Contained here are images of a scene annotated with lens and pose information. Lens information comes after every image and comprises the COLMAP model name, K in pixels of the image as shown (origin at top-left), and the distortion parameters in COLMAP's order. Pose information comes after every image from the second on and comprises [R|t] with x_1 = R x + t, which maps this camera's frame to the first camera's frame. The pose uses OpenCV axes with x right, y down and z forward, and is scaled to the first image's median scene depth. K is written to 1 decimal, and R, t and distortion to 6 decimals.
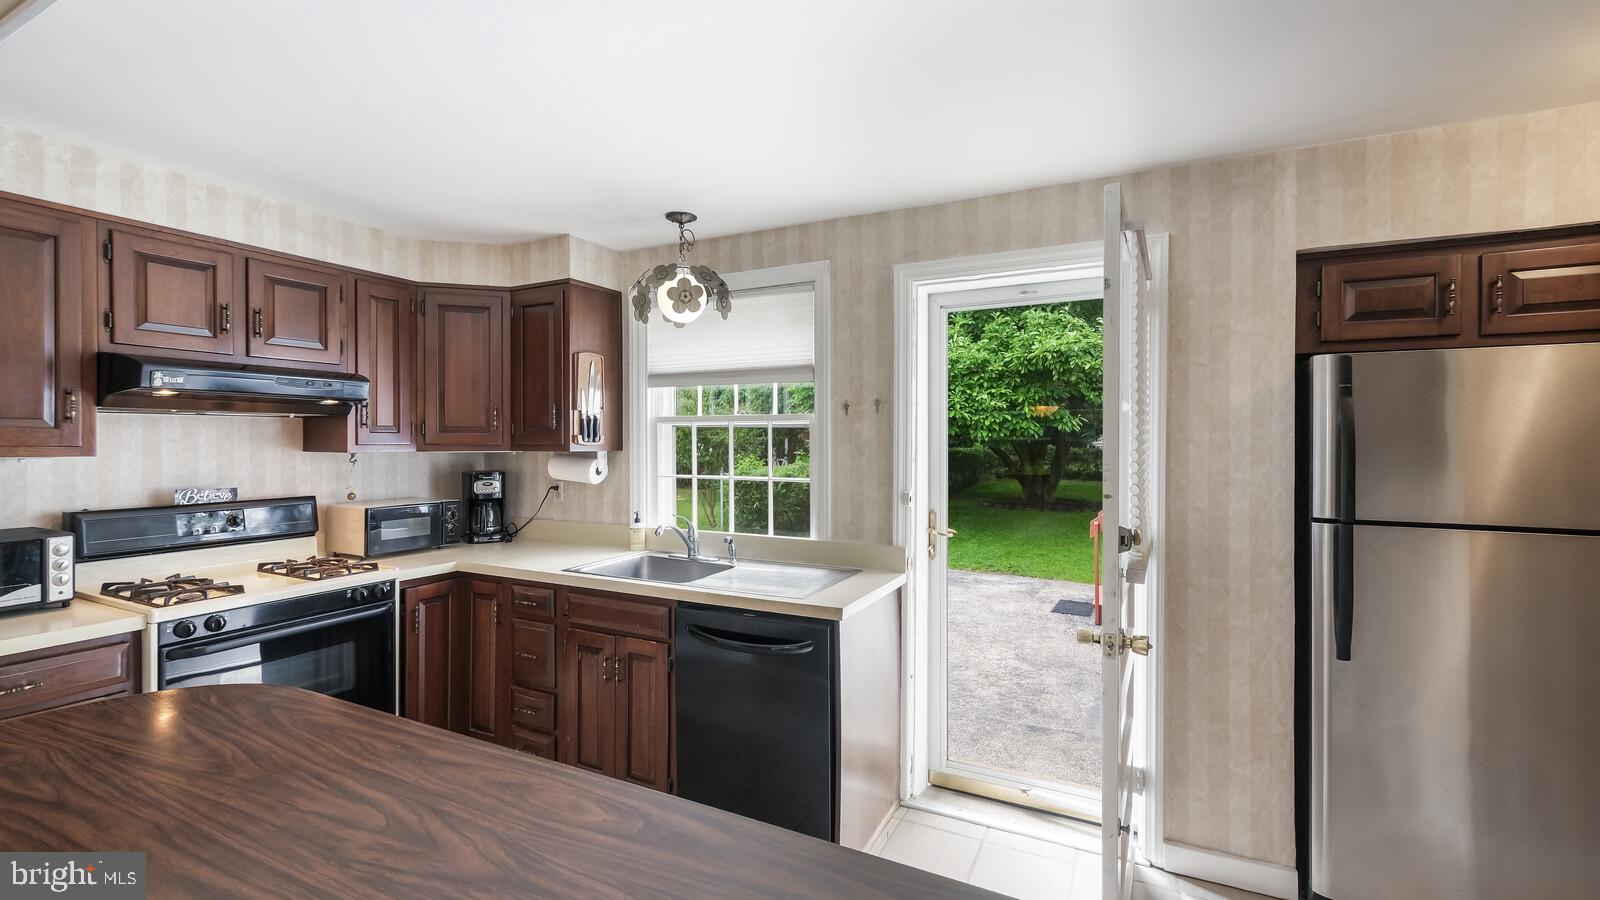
lens RADIAL K [[703.8, 0, 798.1], [0, 703.8, 444.2], [0, 0, 1]] dist [-0.001599, -0.000125]
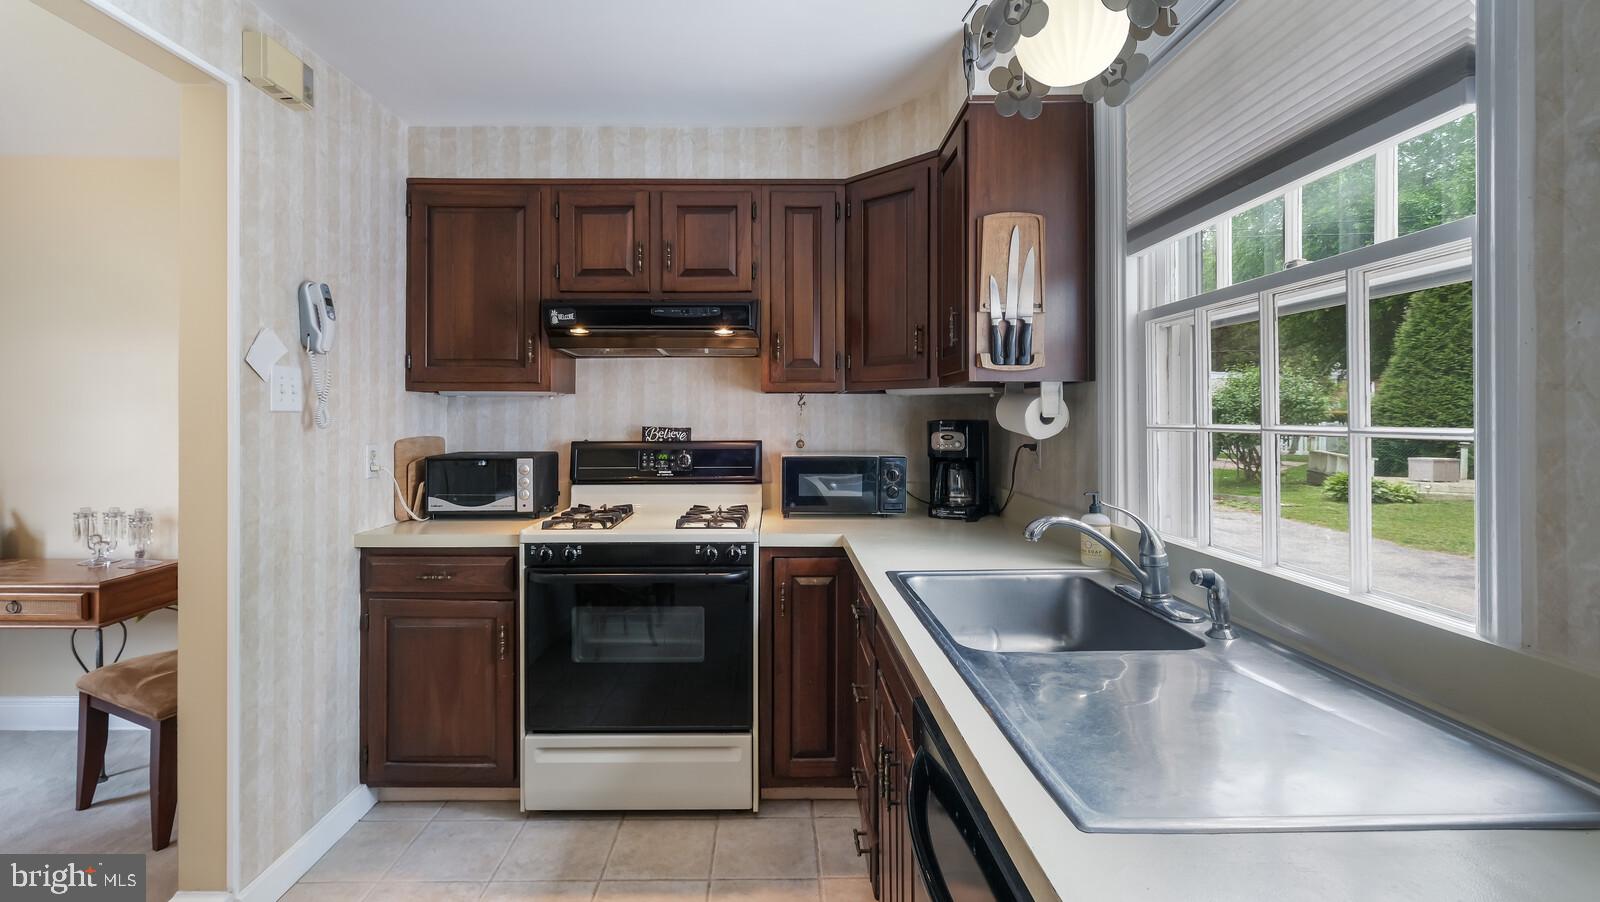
lens RADIAL K [[710.8, 0, 779.3], [0, 710.8, 409.6], [0, 0, 1]] dist [0.003496, 0.000913]
pose [[0.455622, -0.009167, -0.890126, 0.155844], [-0.002993, 0.999926, -0.011830, 0.045634], [0.890168, 0.008054, 0.455561, 0.615708]]
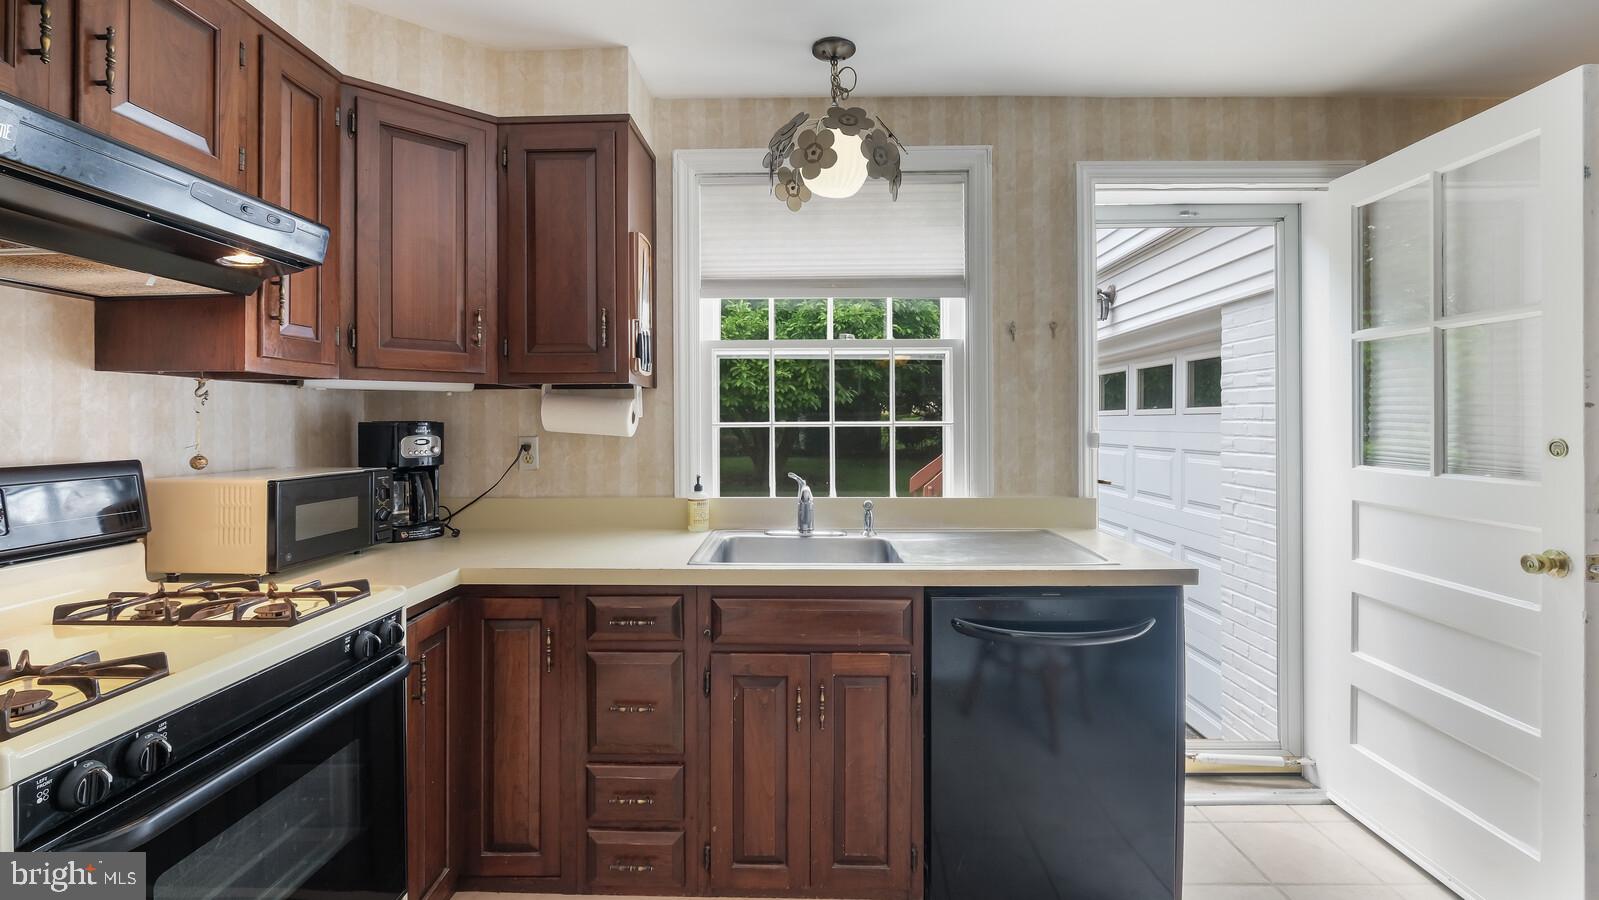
lens RADIAL K [[703.4, 0, 780.8], [0, 703.4, 425.9], [0, 0, 1]] dist [-0.001599, -0.000125]
pose [[0.899780, -0.005698, 0.436306, -0.513786], [0.006423, 0.999979, -0.000188, 0.054328], [-0.436296, 0.002972, 0.899798, 0.379495]]
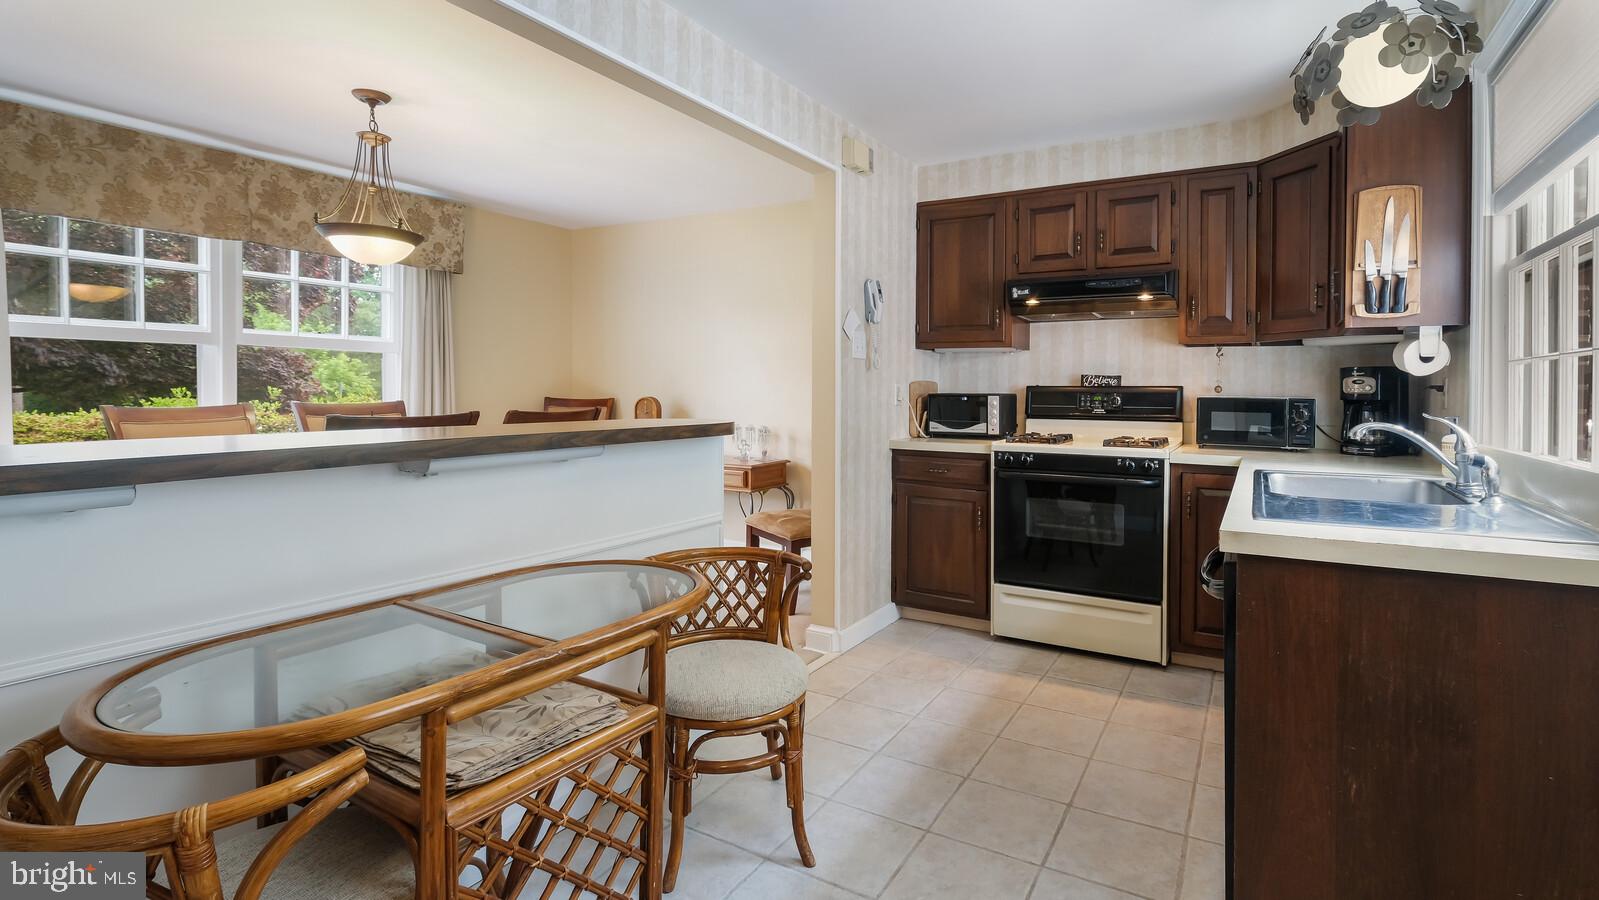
lens RADIAL K [[743.3, 0, 863.7], [0, 743.3, 391.3], [0, 0, 1]] dist [-0.002058, -0.000236]
pose [[-0.027004, 0.003302, -0.999630, 0.506557], [-0.011508, 0.999927, 0.003614, 0.086401], [0.999569, 0.011602, -0.026964, 0.548984]]
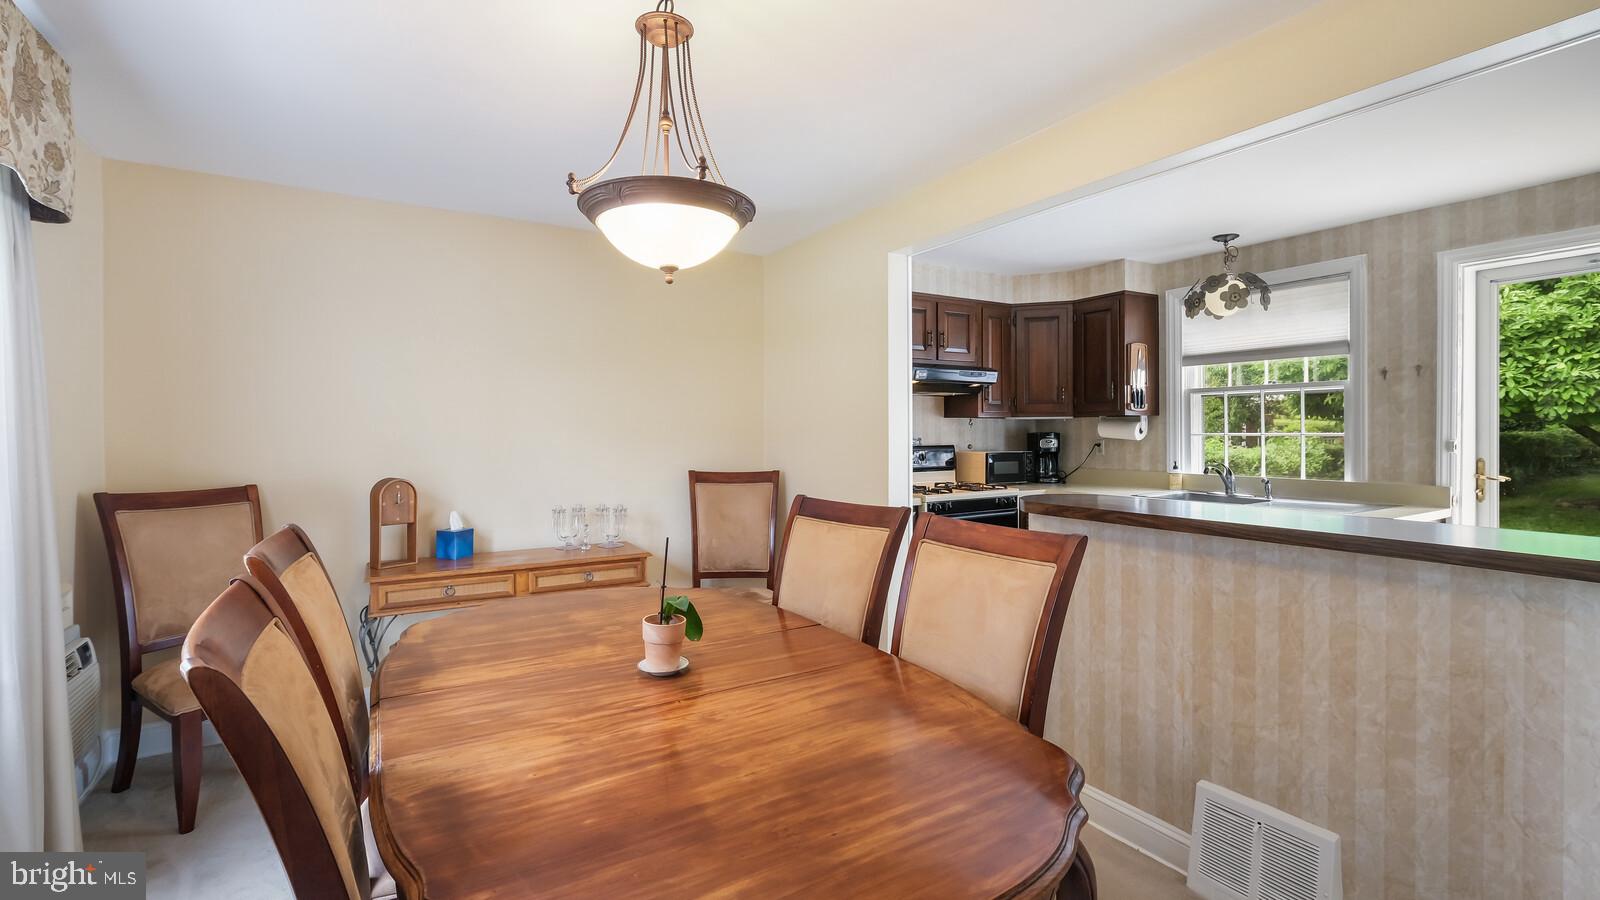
lens RADIAL K [[703.8, 0, 797.1], [0, 703.8, 436.9], [0, 0, 1]] dist [-0.001599, -0.000125]
pose [[0.846864, -0.000885, -0.531809, -0.142363], [0.003761, 0.999984, 0.004326, 0.048172], [0.531796, -0.005664, 0.846853, -0.560854]]
